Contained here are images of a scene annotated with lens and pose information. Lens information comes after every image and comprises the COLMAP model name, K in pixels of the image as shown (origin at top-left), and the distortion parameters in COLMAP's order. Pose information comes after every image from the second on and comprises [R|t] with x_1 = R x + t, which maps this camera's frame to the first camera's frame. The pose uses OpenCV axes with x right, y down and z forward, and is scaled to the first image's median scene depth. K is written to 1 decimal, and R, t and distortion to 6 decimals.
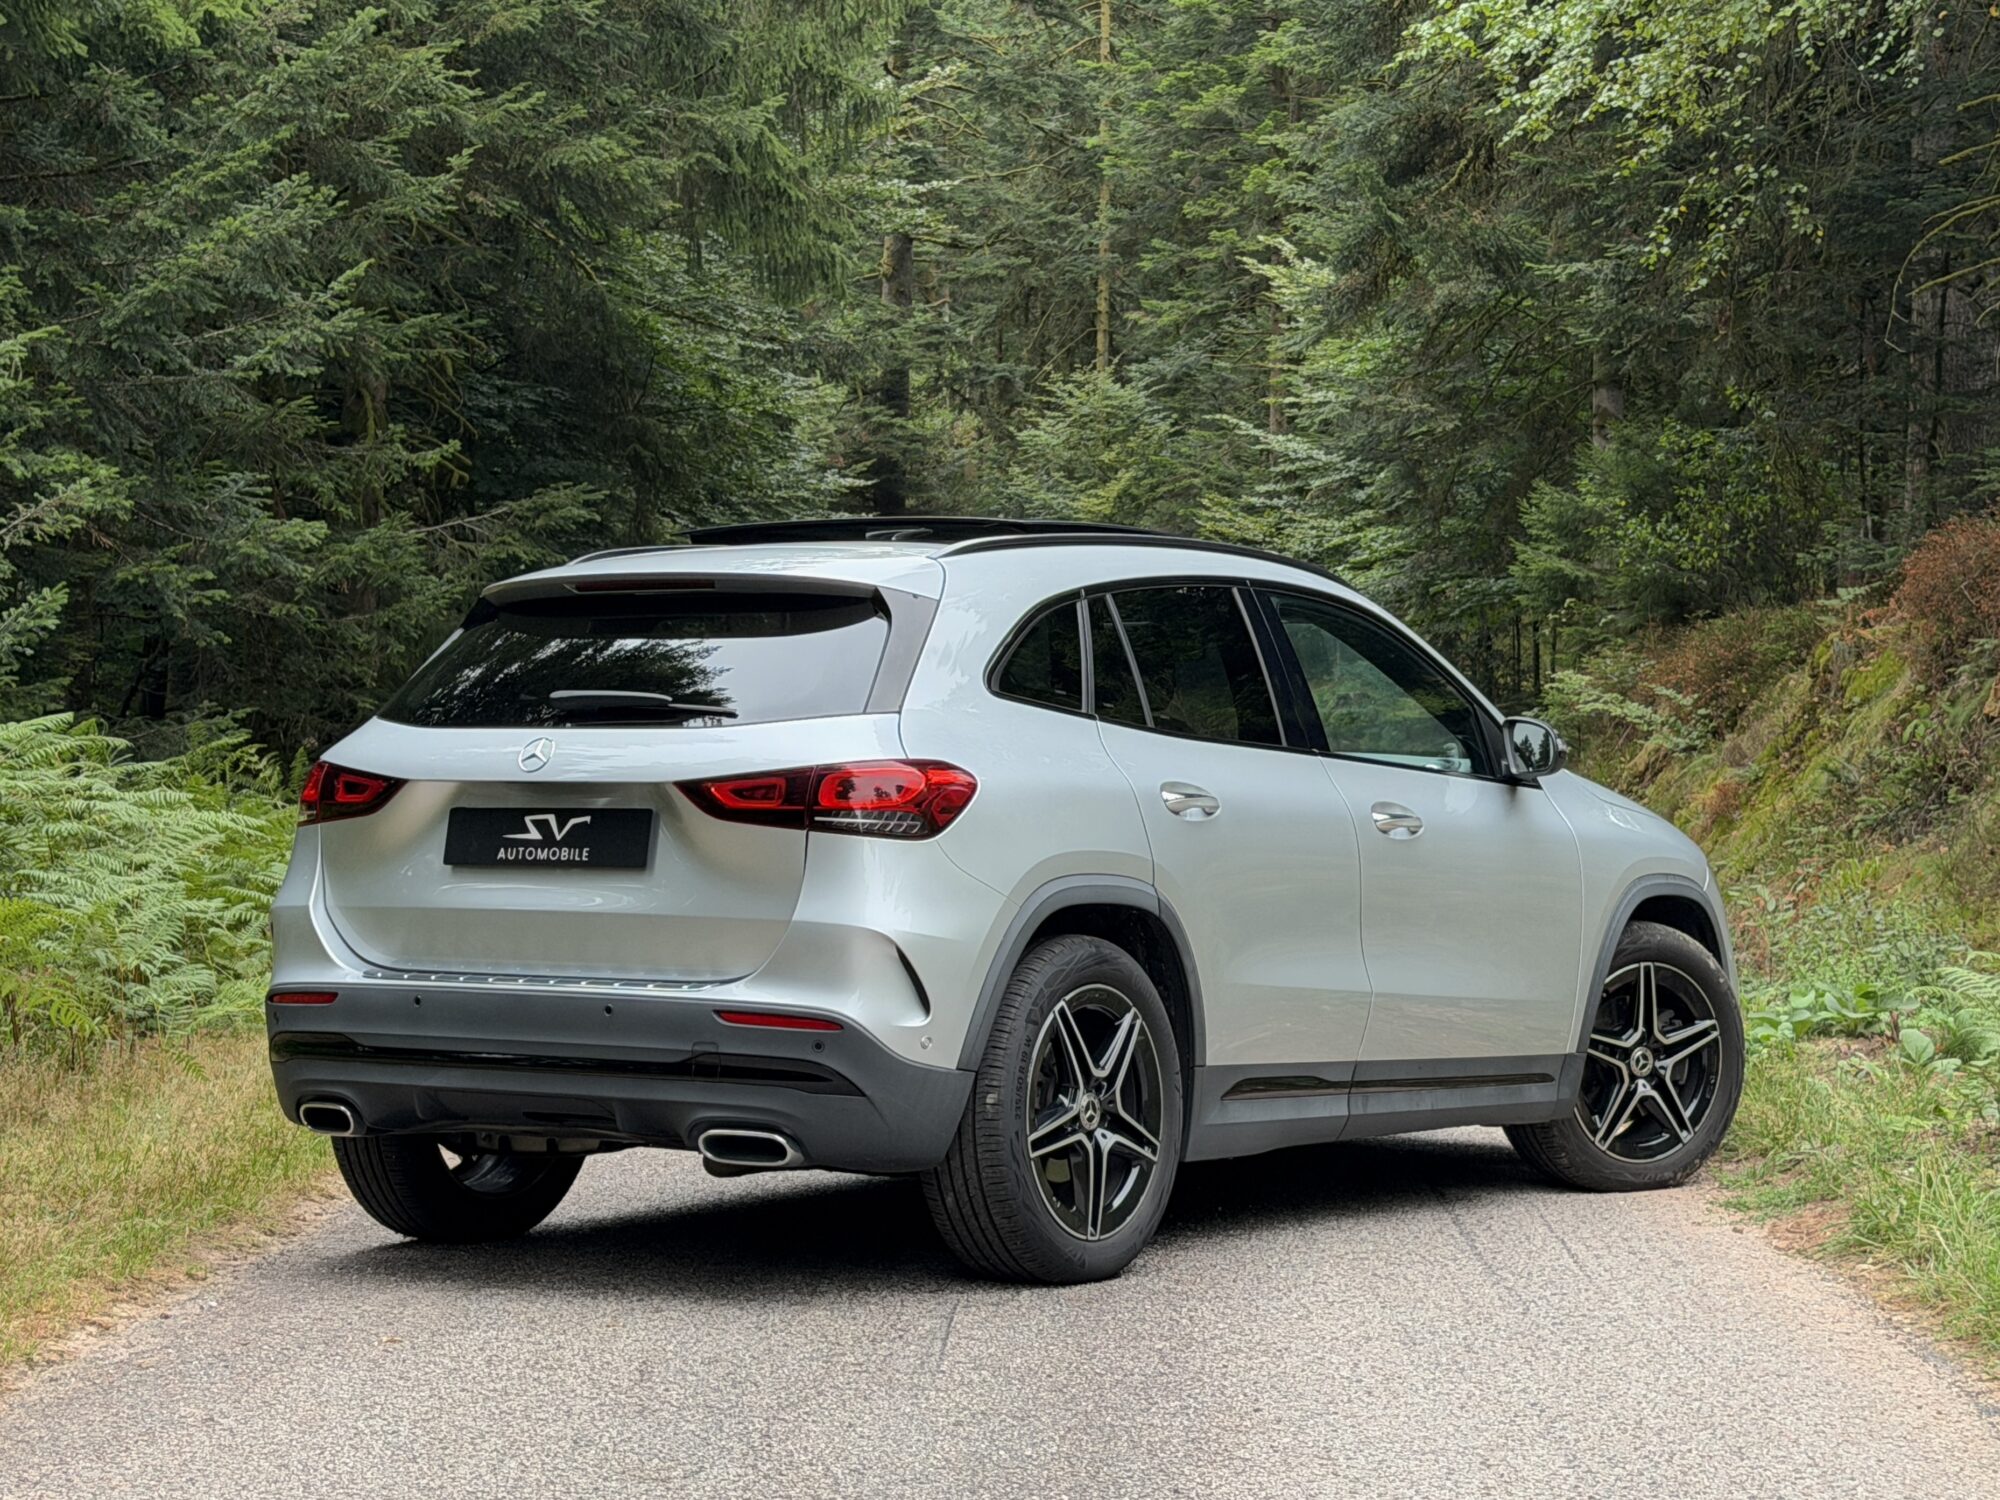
lens RADIAL K [[3640.2, 0, 1000.3], [0, 3640.2, 615.9], [0, 0, 1]] dist [0.064528, 0.224960]
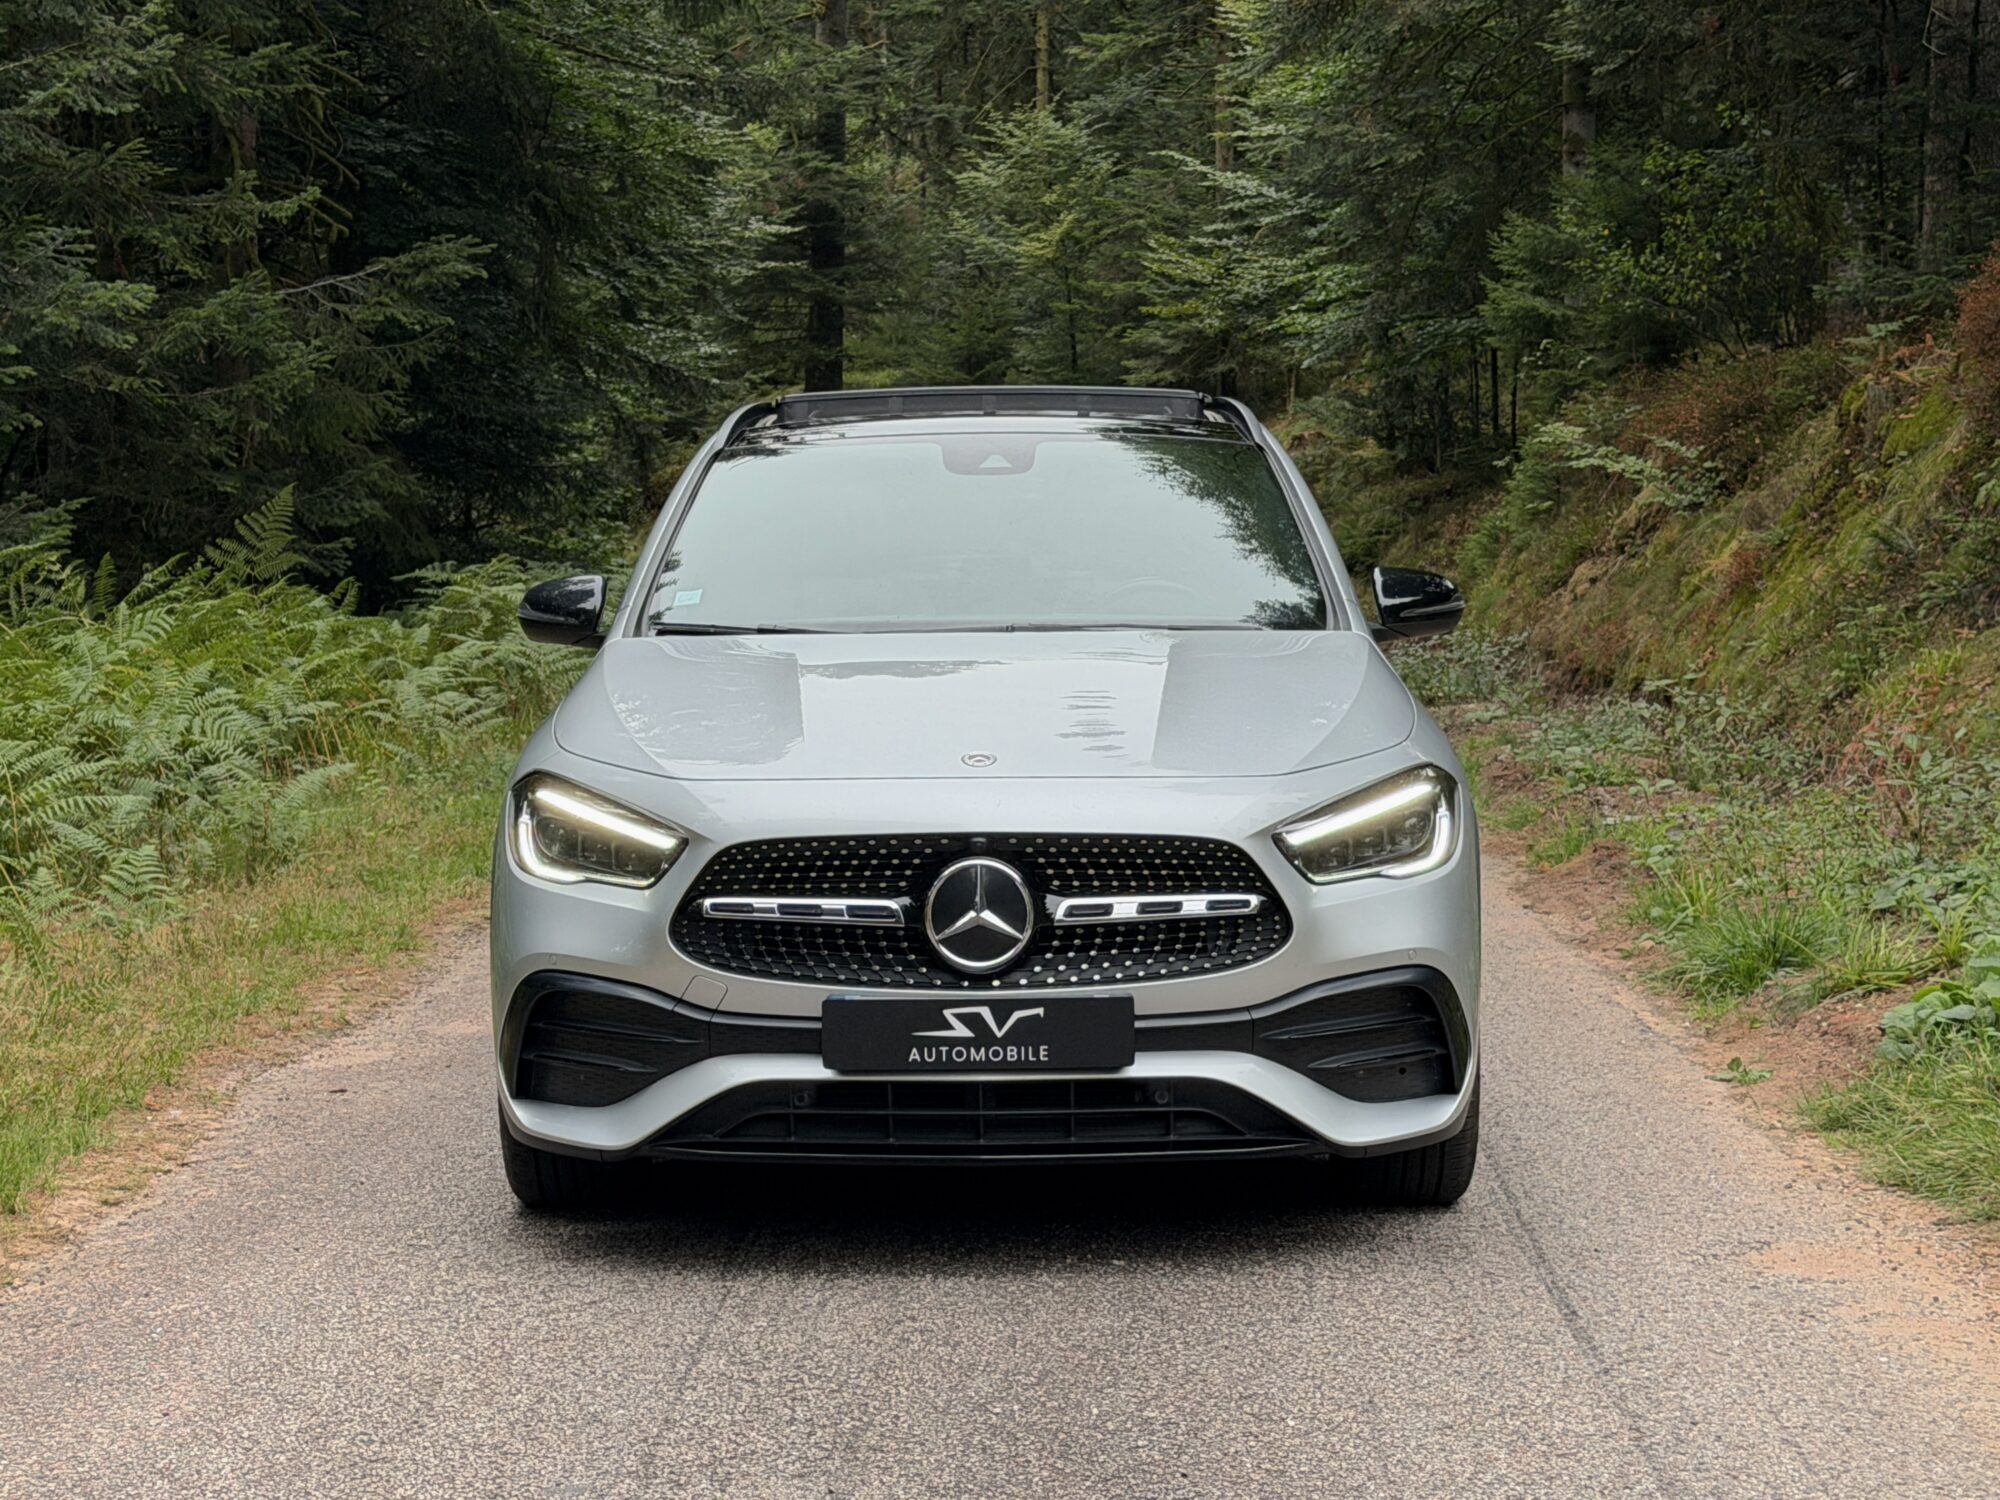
lens RADIAL K [[3553.6, 0, 950.0], [0, 3553.6, 751.1], [0, 0, 1]] dist [0.092851, -0.029994]
pose [[0.999804, -0.019741, -0.001278, 0.003512], [0.019763, 0.993853, 0.108931, -0.003273], [-0.000880, -0.108935, 0.994049, 0.106711]]
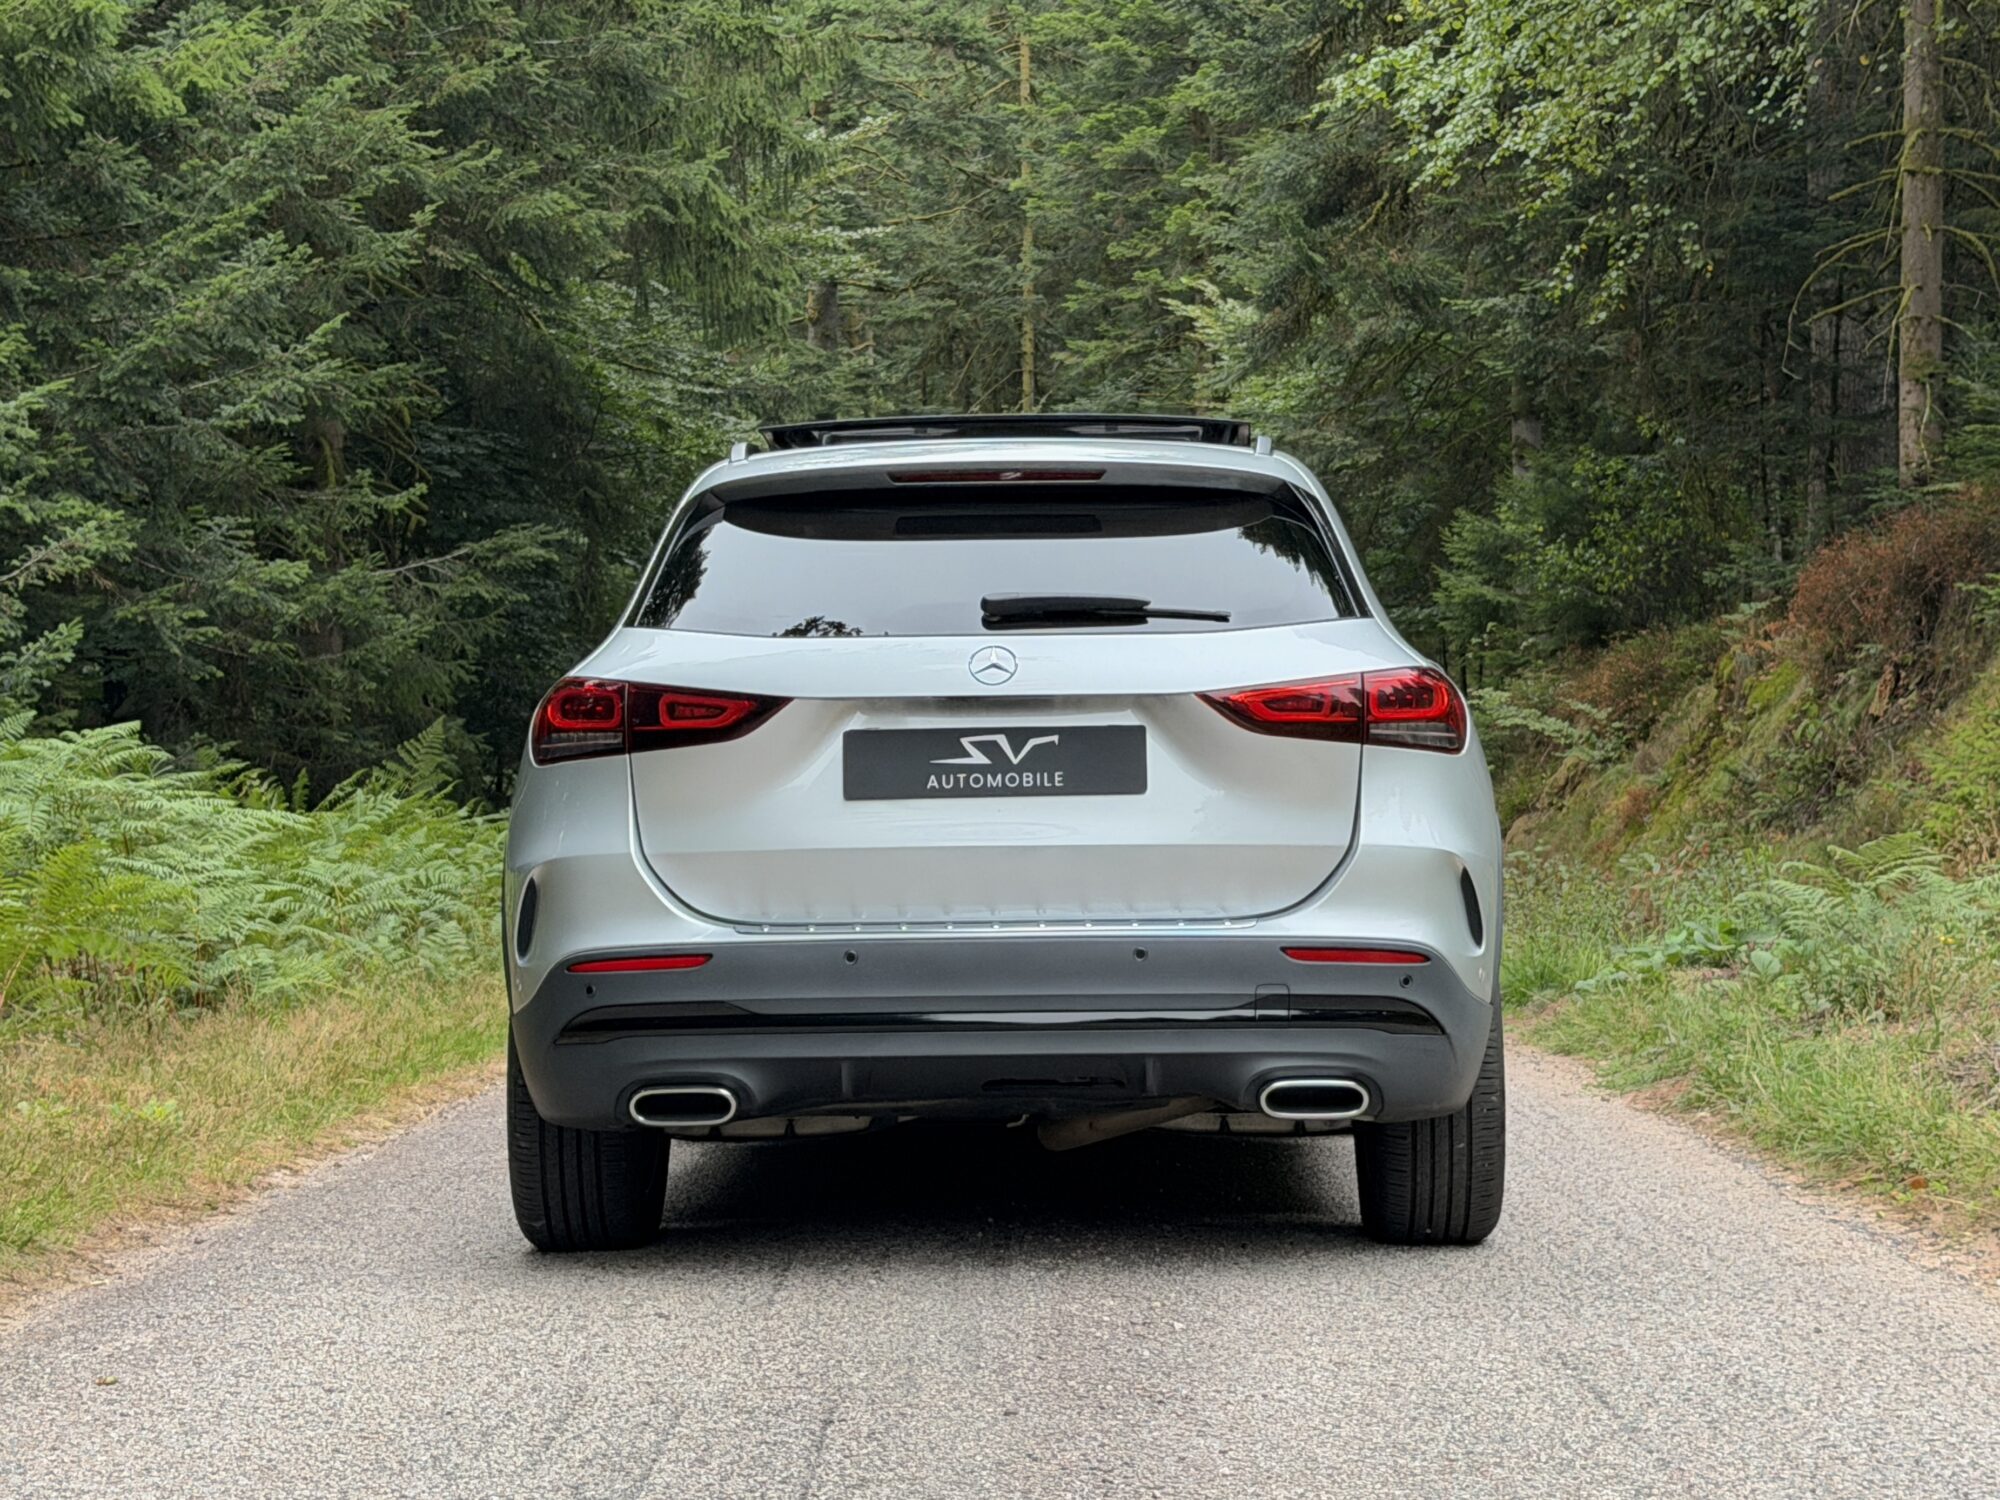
lens RADIAL K [[3687.0, 0, 995.2], [0, 3687.0, 621.8], [0, 0, 1]] dist [0.070533, 0.125137]
pose [[0.999679, -0.016931, 0.018856, -0.005085], [0.017136, 0.999796, -0.010735, 0.004920], [-0.018670, 0.011055, 0.999765, -0.054926]]
